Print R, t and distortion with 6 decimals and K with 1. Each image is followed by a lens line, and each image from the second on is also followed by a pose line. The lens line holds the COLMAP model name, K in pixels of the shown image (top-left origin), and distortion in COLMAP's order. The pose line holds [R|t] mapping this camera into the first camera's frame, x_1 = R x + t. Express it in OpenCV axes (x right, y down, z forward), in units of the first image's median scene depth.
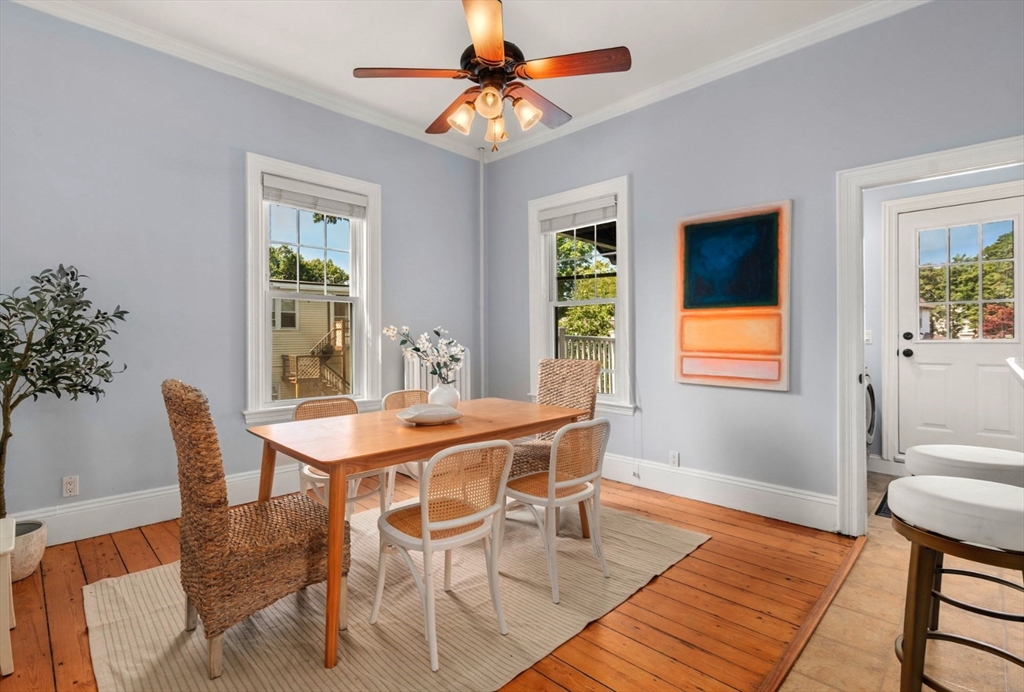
lens RADIAL K [[485.5, 0, 510.4], [0, 485.5, 345.9], [0, 0, 1]] dist [-0.002754, -0.000250]
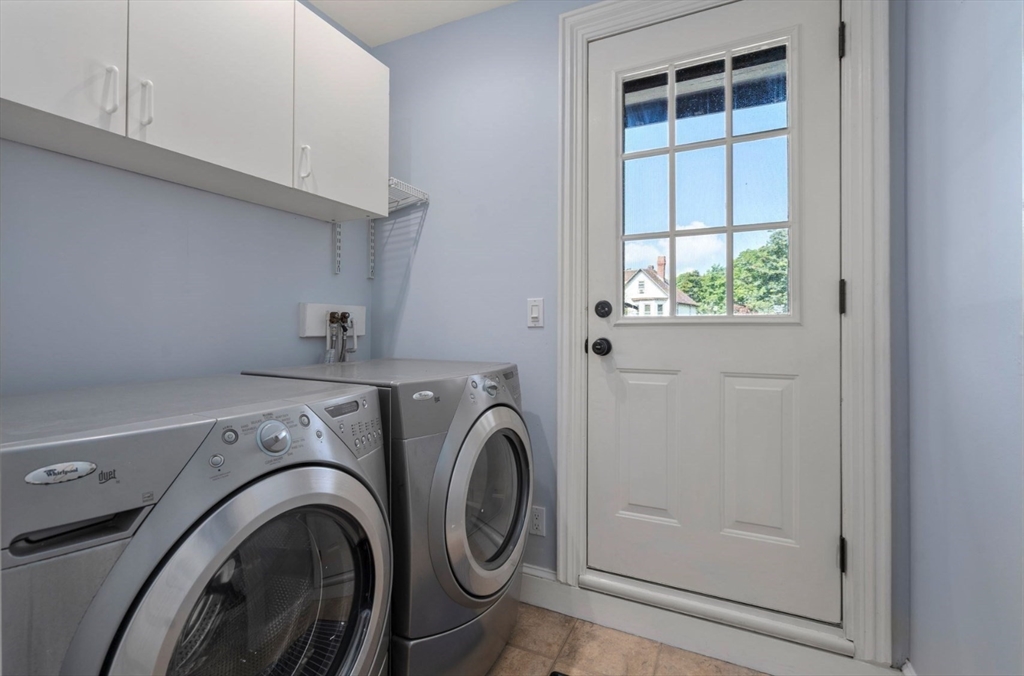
lens RADIAL K [[472.7, 0, 513.2], [0, 472.7, 329.7], [0, 0, 1]] dist [-0.000992, 0.000564]
pose [[0.941737, 0.011022, 0.336170, 0.587292], [-0.007539, 0.999904, -0.011665, 0.004110], [-0.336266, 0.008451, 0.941729, 0.605757]]
